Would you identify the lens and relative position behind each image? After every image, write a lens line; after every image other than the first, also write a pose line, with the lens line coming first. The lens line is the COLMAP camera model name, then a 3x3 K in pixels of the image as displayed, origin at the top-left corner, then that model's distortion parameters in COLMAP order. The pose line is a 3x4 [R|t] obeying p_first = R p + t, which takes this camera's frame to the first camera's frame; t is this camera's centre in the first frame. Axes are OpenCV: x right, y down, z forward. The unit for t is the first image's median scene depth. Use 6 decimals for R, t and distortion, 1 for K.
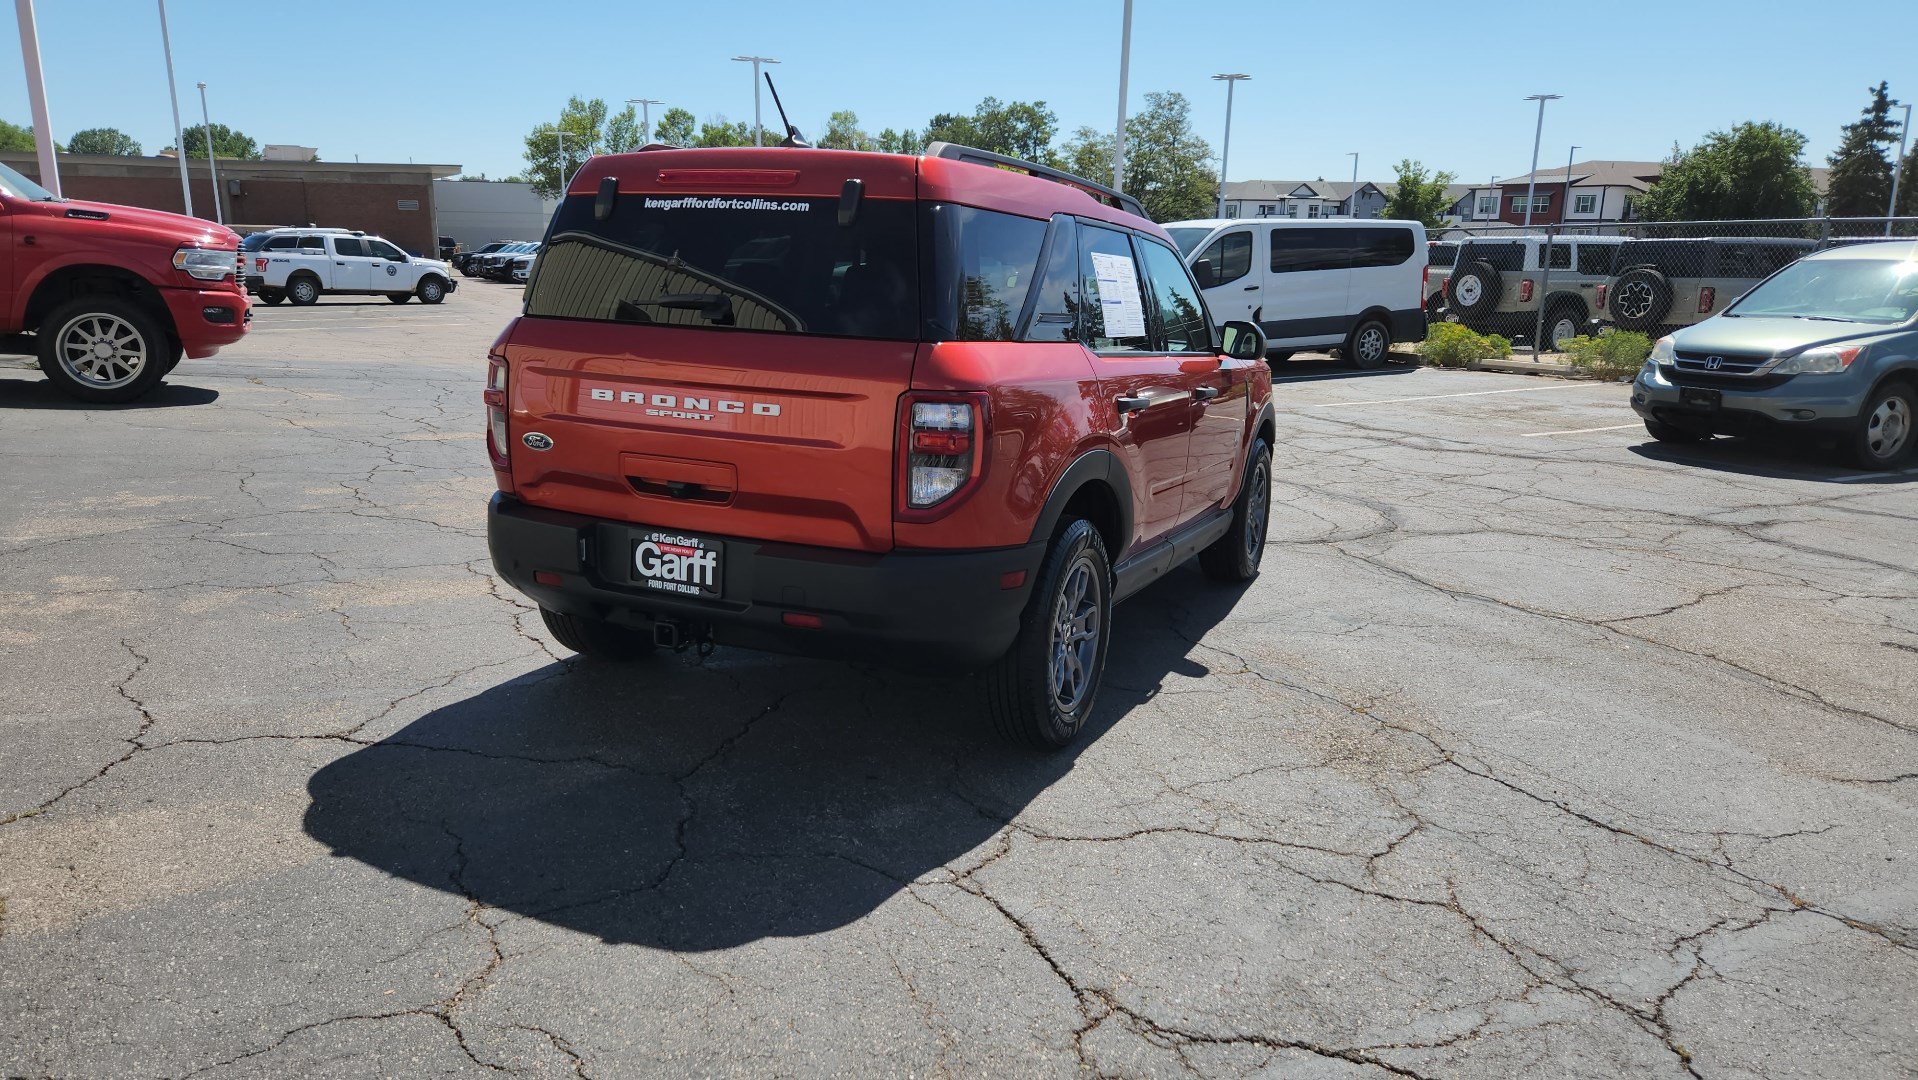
lens RADIAL K [[1287.2, 0, 926.9], [0, 1287.2, 538.6], [0, 0, 1]] dist [0.069175, -0.055438]
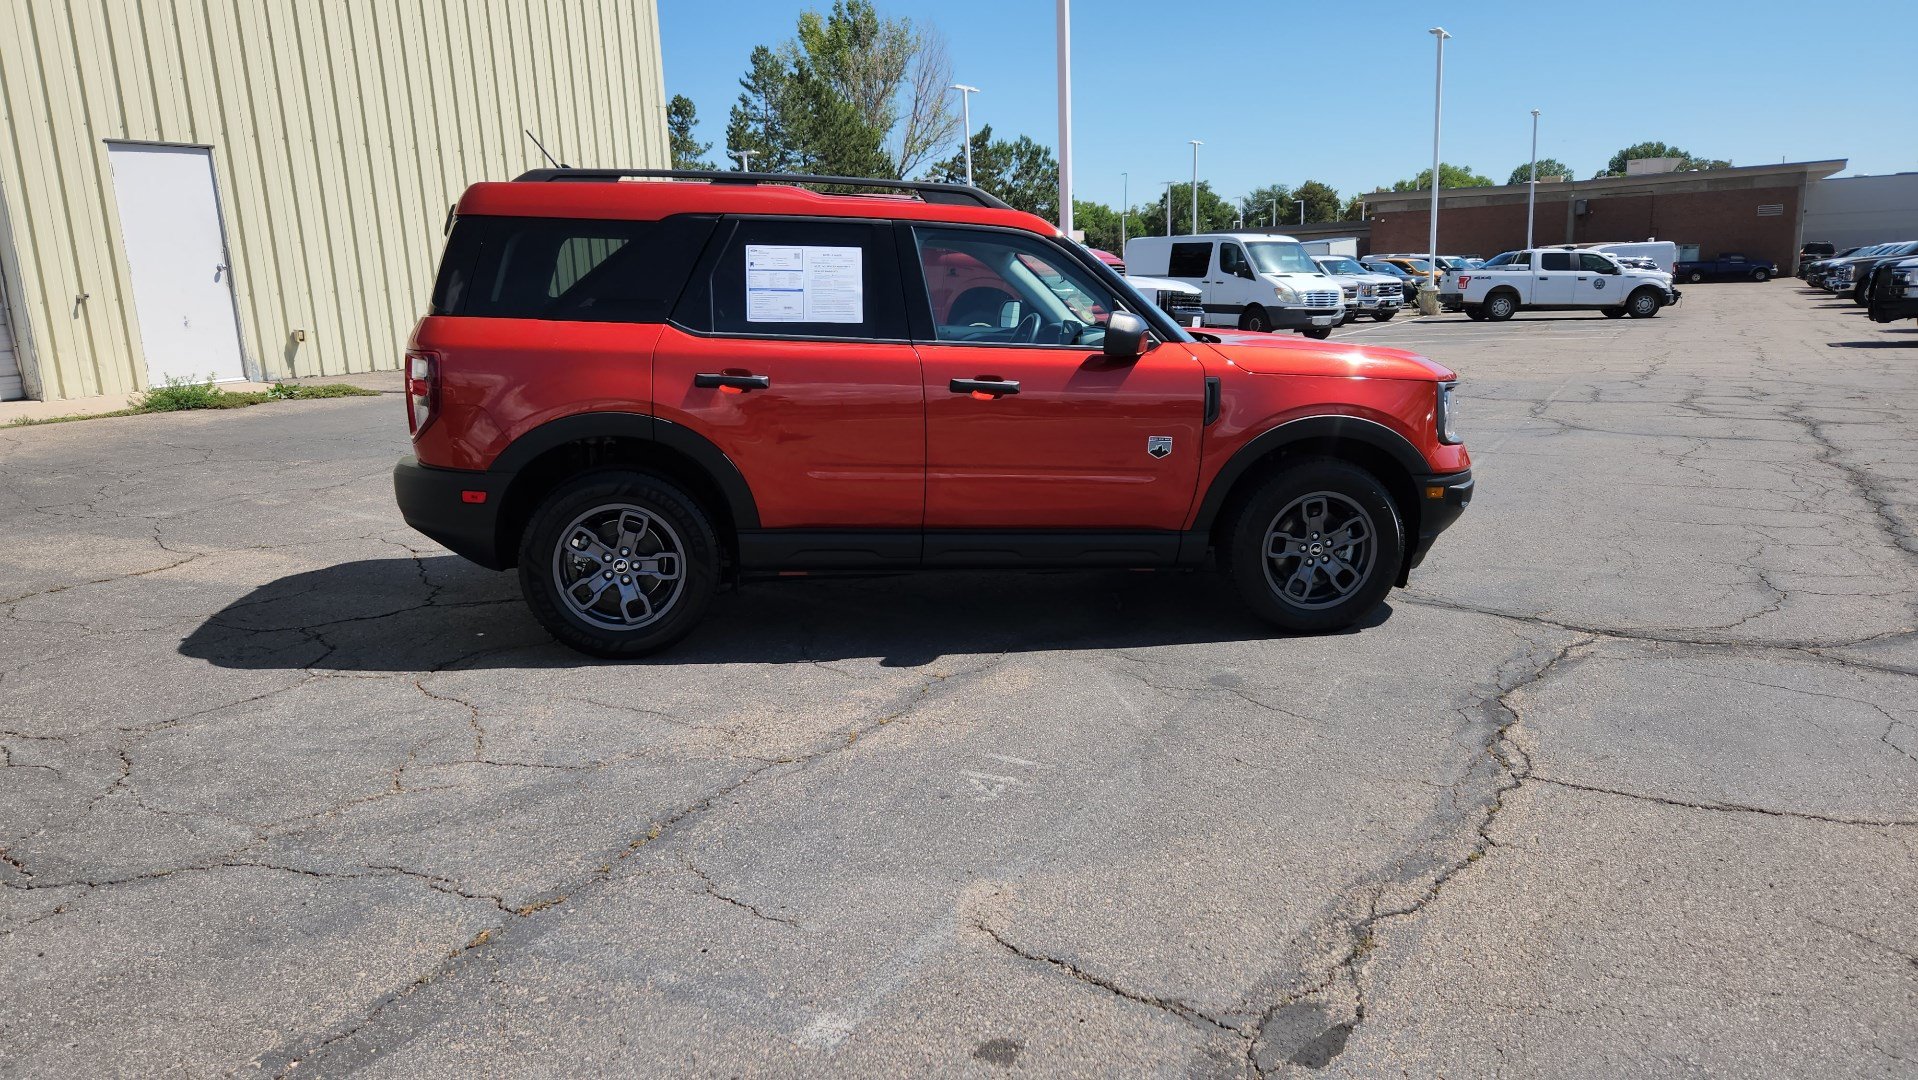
lens RADIAL K [[1287.2, 0, 924.4], [0, 1287.2, 551.9], [0, 0, 1]] dist [0.069175, -0.055438]
pose [[0.551416, 0.145228, -0.821492, 0.485634], [-0.149003, 0.986041, 0.074302, -0.027399], [0.820816, 0.081433, 0.565358, 0.213955]]
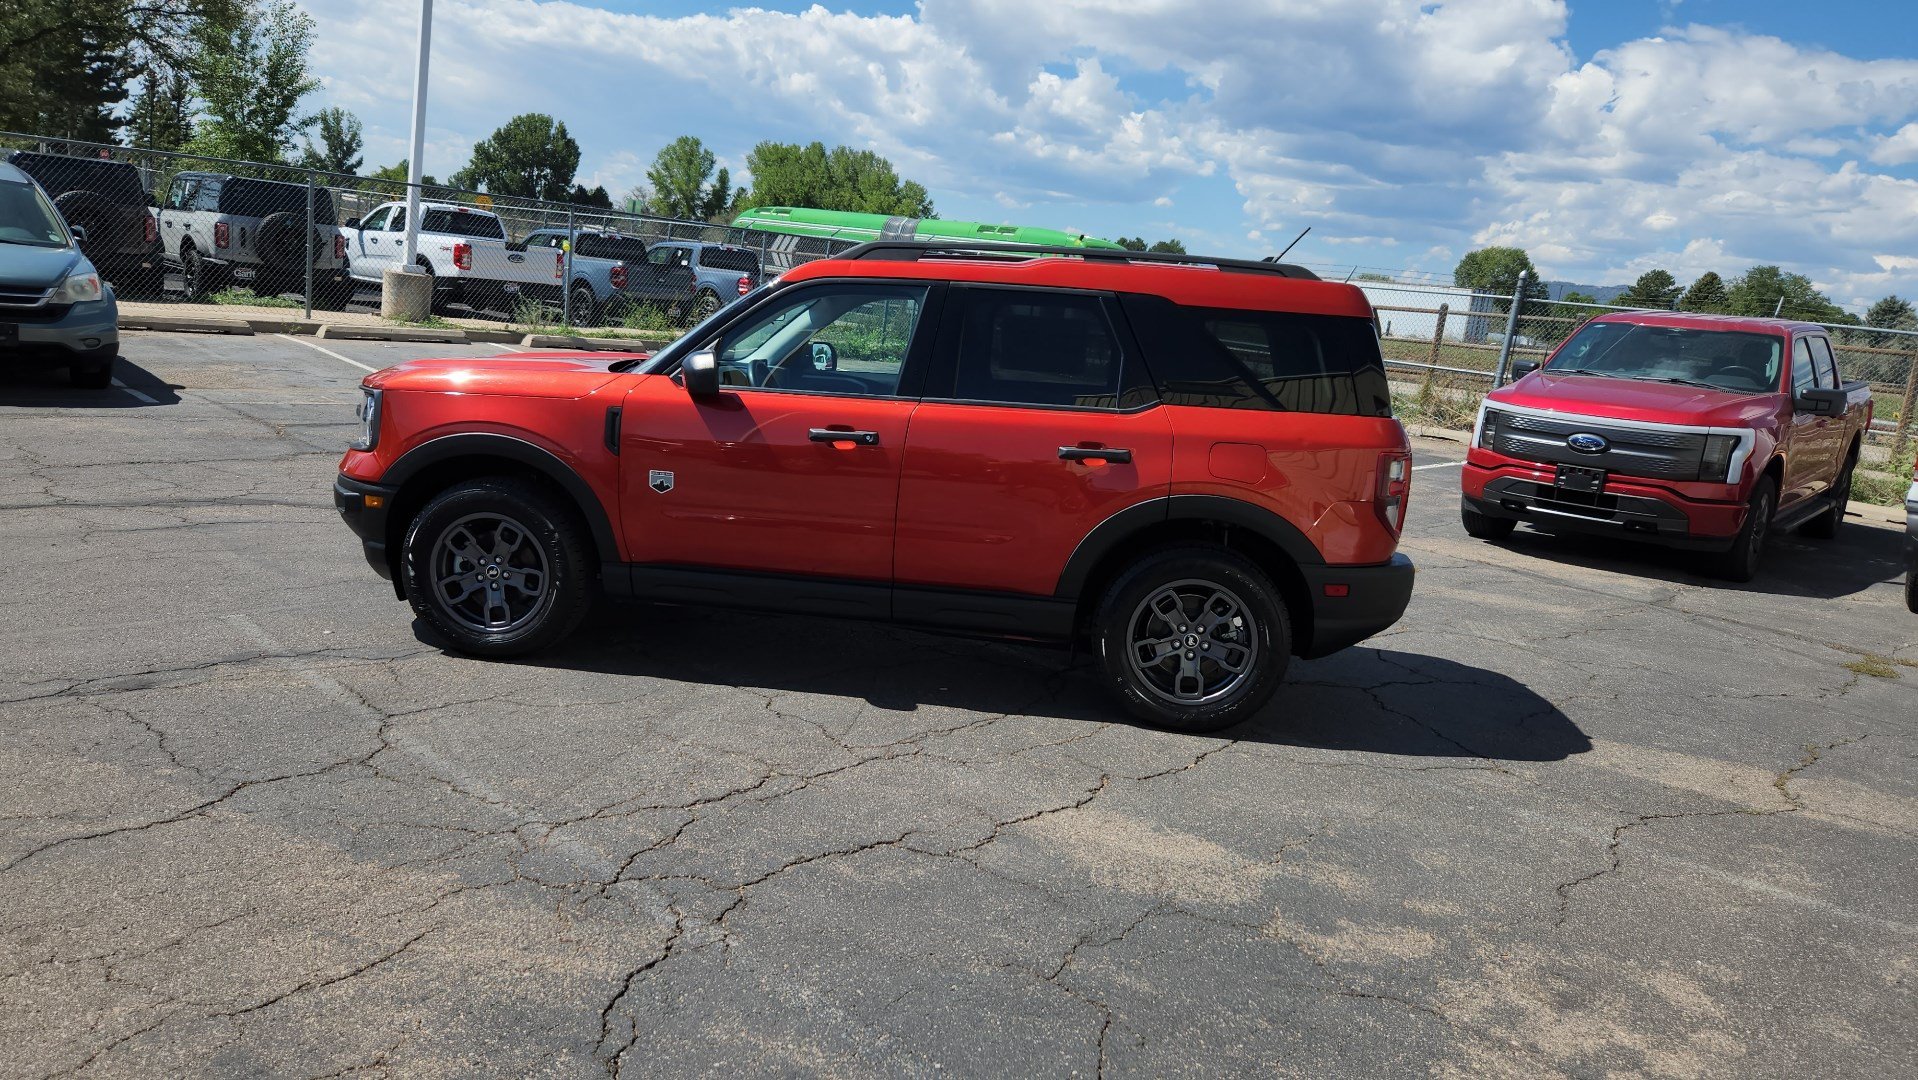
lens RADIAL K [[1287.2, 0, 939.6], [0, 1287.2, 534.5], [0, 0, 1]] dist [0.069175, -0.055438]
pose [[-0.320339, -0.231125, 0.918675, -0.506292], [0.088220, 0.958287, 0.271853, -0.166379], [-0.943186, 0.168130, -0.286587, 0.672831]]
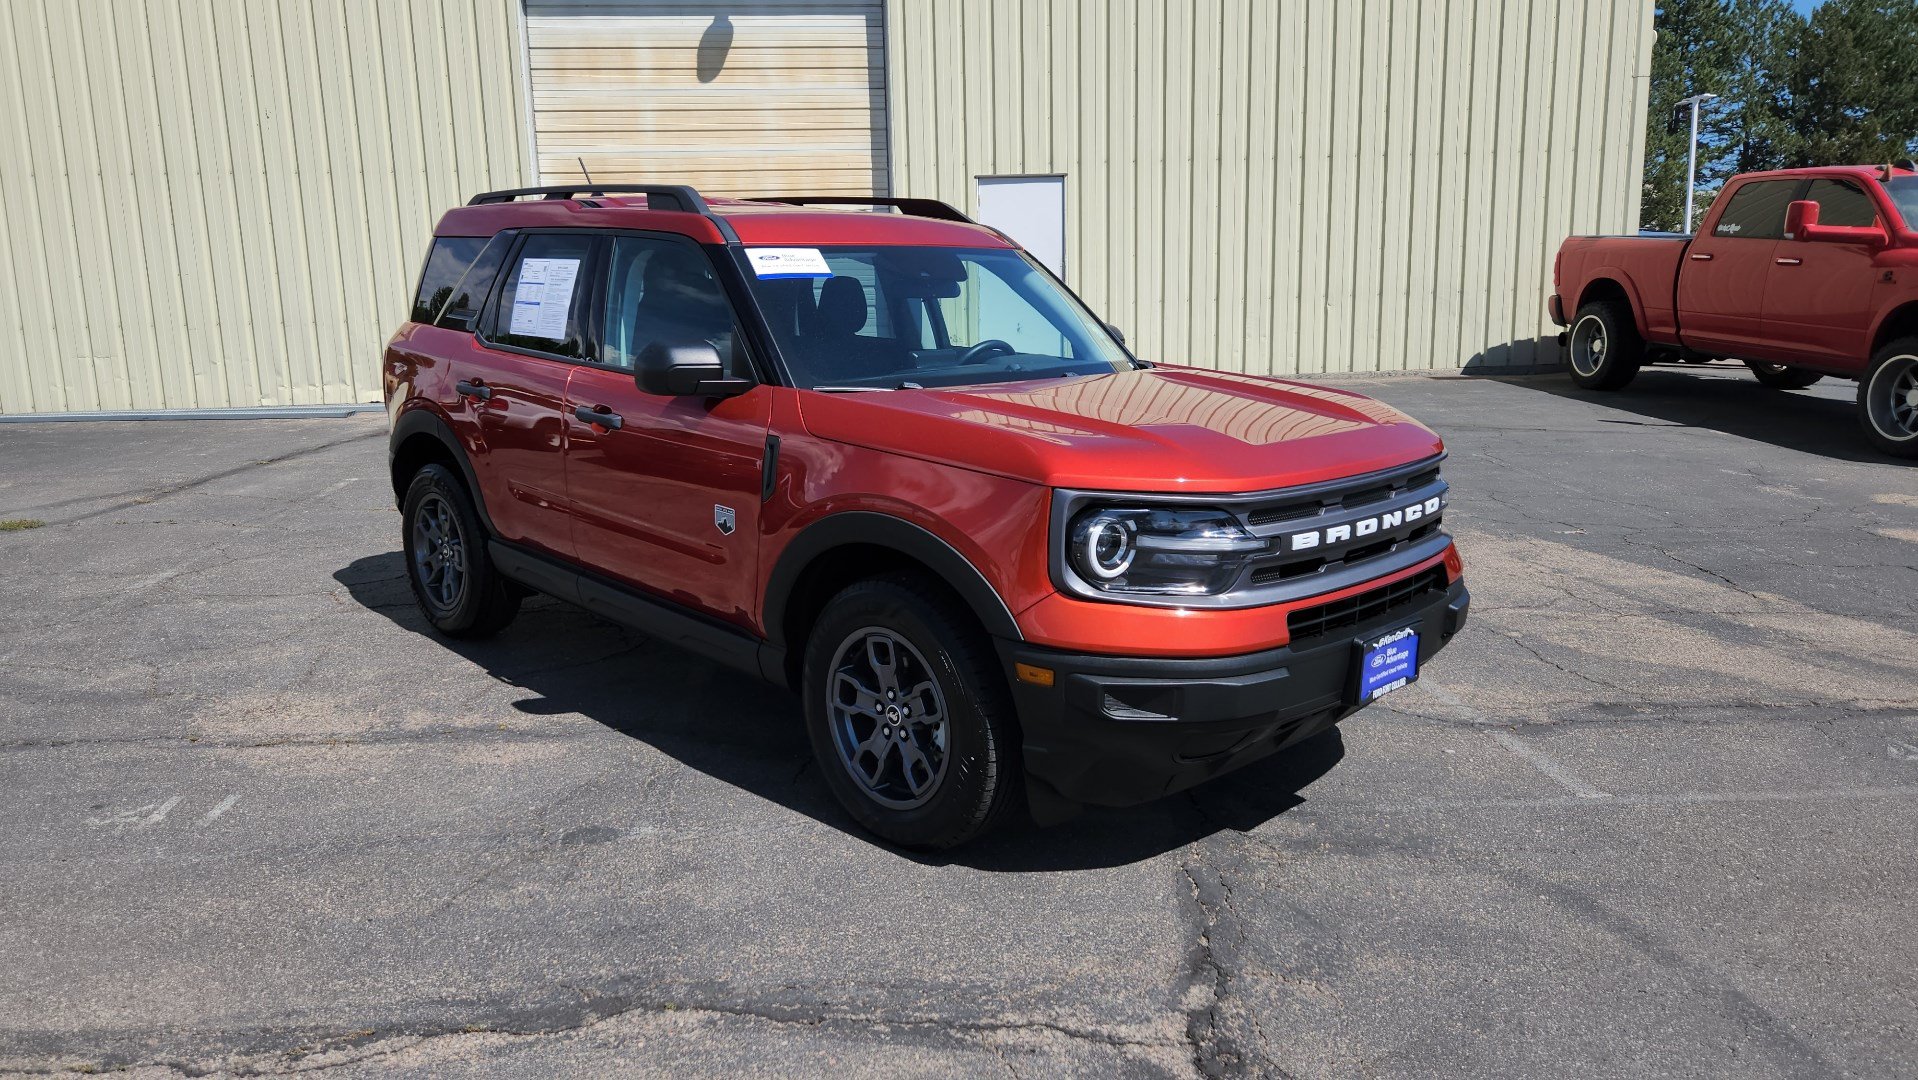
lens RADIAL K [[1287.2, 0, 935.7], [0, 1287.2, 530.8], [0, 0, 1]] dist [0.069175, -0.055438]
pose [[-0.358369, 0.148197, -0.921742, 0.446347], [-0.198011, 0.952791, 0.230175, -0.135781], [0.912339, 0.265003, -0.312107, 0.723772]]
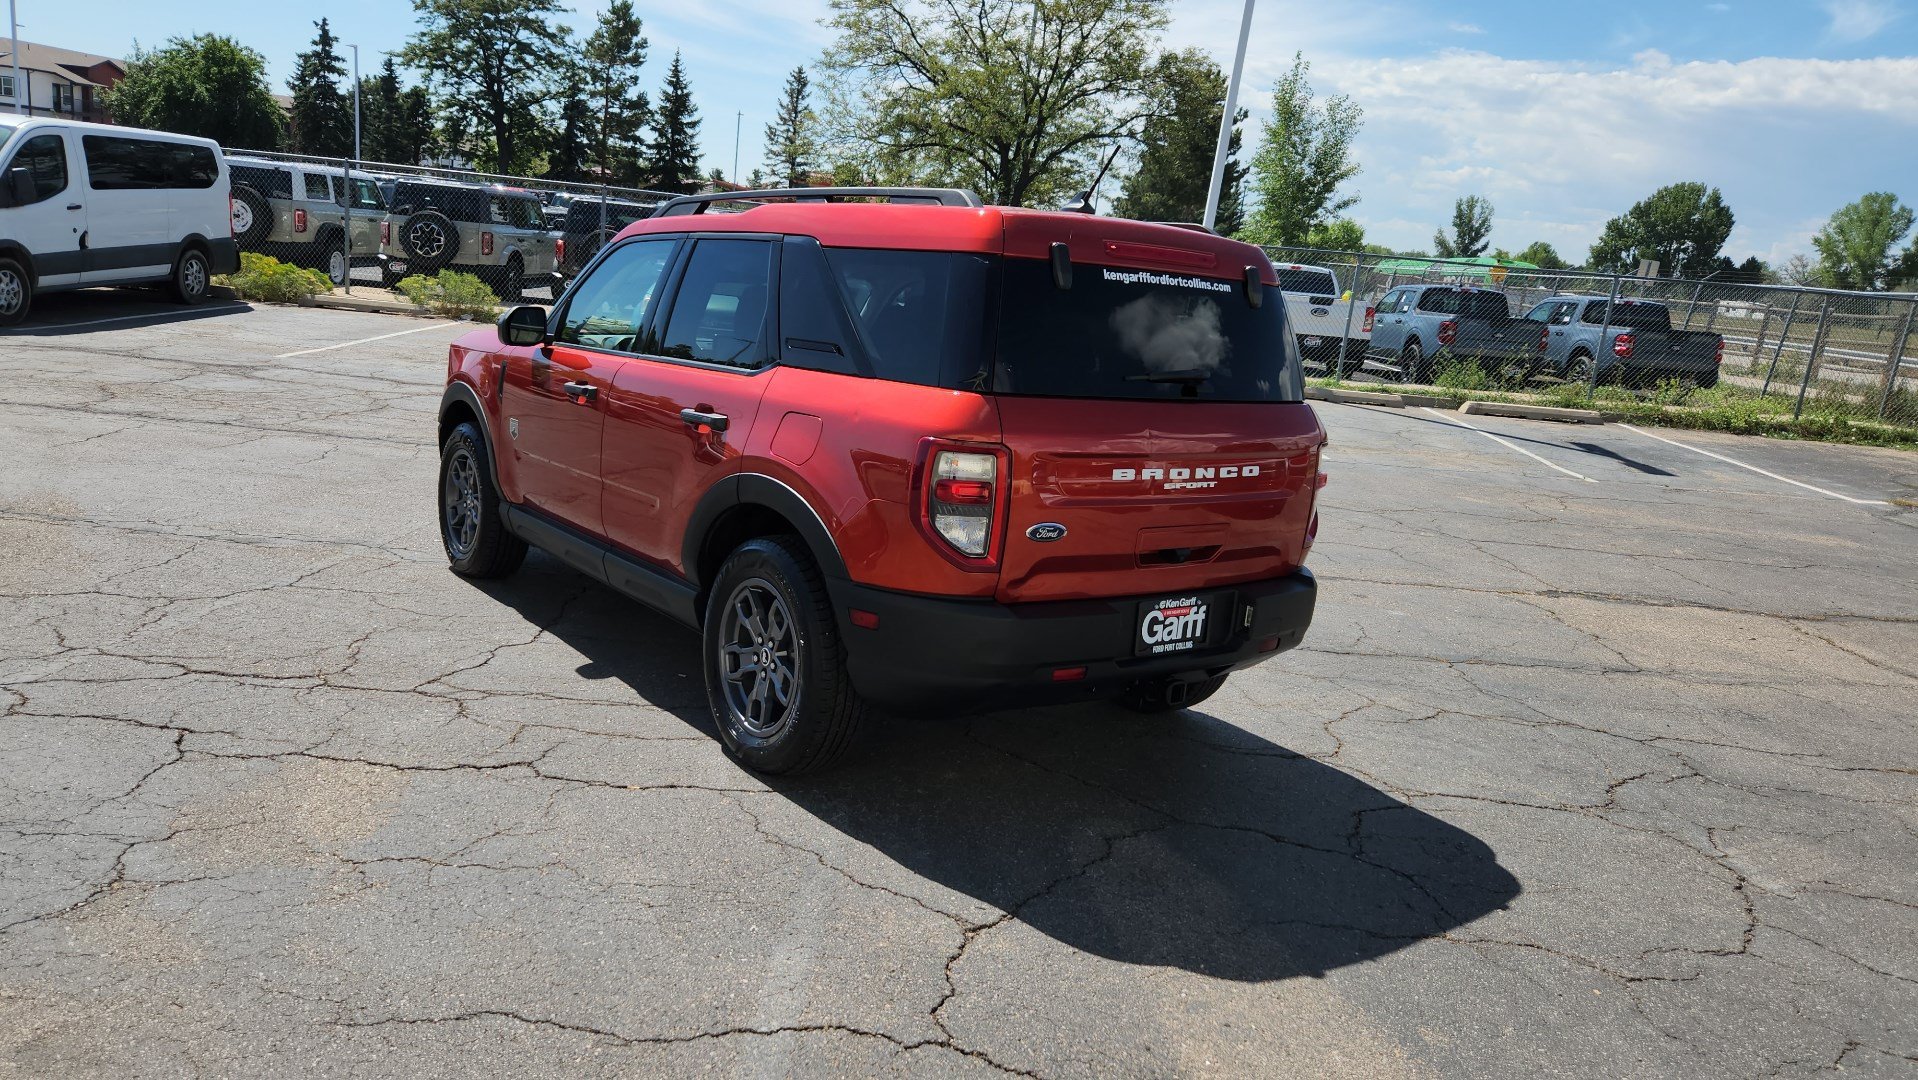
lens RADIAL K [[1287.2, 0, 933.2], [0, 1287.2, 550.4], [0, 0, 1]] dist [0.069175, -0.055438]
pose [[0.465179, -0.174429, 0.867861, -0.414050], [0.102414, 0.984415, 0.142961, -0.073509], [-0.879272, 0.022379, 0.475794, 0.232660]]
